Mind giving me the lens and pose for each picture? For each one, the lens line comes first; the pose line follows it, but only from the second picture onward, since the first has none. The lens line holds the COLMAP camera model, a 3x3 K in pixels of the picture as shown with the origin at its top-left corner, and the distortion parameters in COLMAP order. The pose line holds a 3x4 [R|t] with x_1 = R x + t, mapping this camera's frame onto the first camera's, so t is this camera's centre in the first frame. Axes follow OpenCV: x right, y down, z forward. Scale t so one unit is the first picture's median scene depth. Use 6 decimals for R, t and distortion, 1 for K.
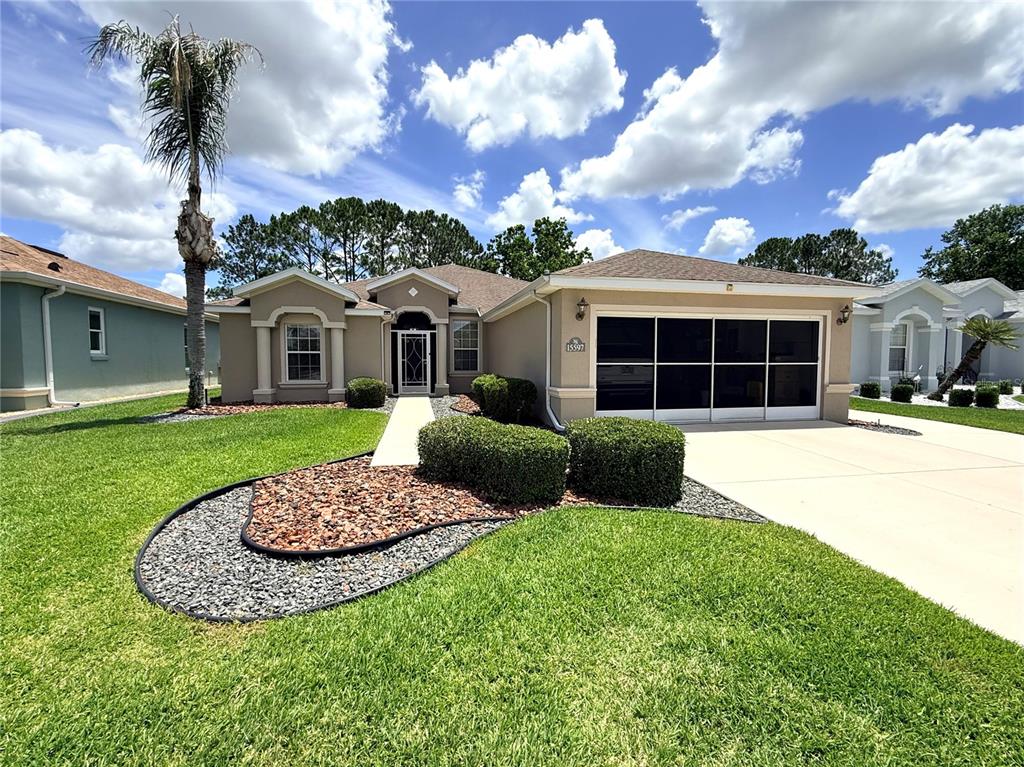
lens RADIAL K [[411.0, 0, 510.9], [0, 411.0, 369.3], [0, 0, 1]] dist [-0.017113, -0.000023]
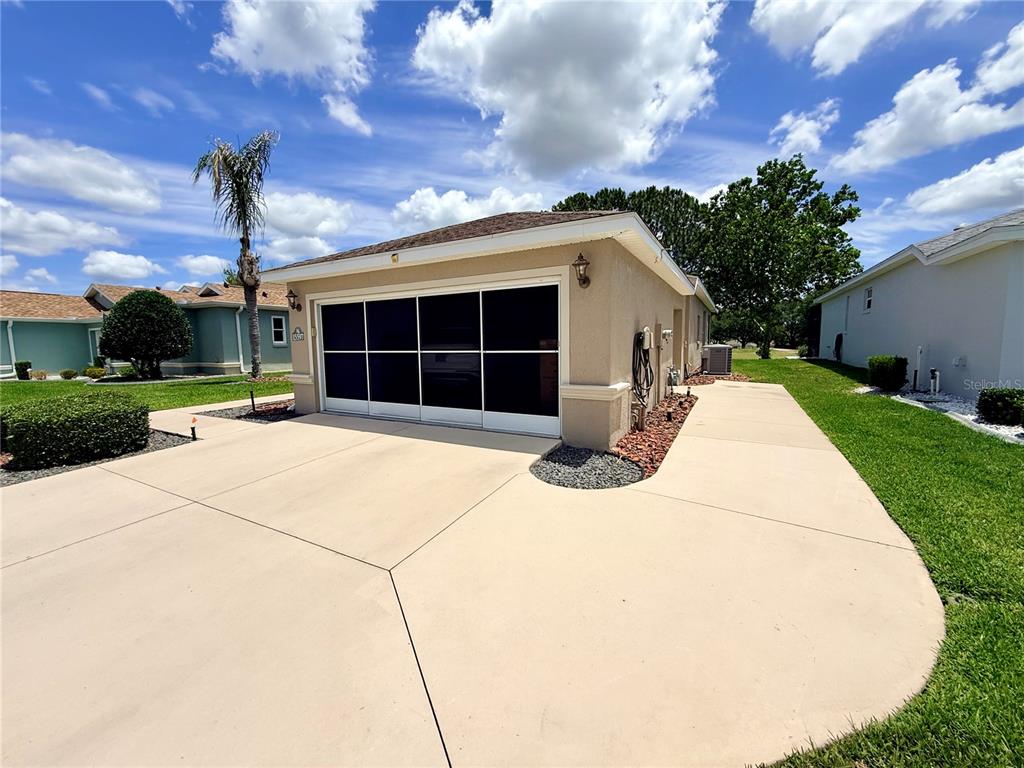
lens RADIAL K [[408.4, 0, 509.4], [0, 408.4, 383.6], [0, 0, 1]] dist [0.000595, -0.000039]
pose [[0.745606, 0.056417, -0.663994, 0.966140], [-0.016303, 0.997656, 0.066460, -0.004797], [0.666187, -0.038728, 0.744778, 0.401645]]
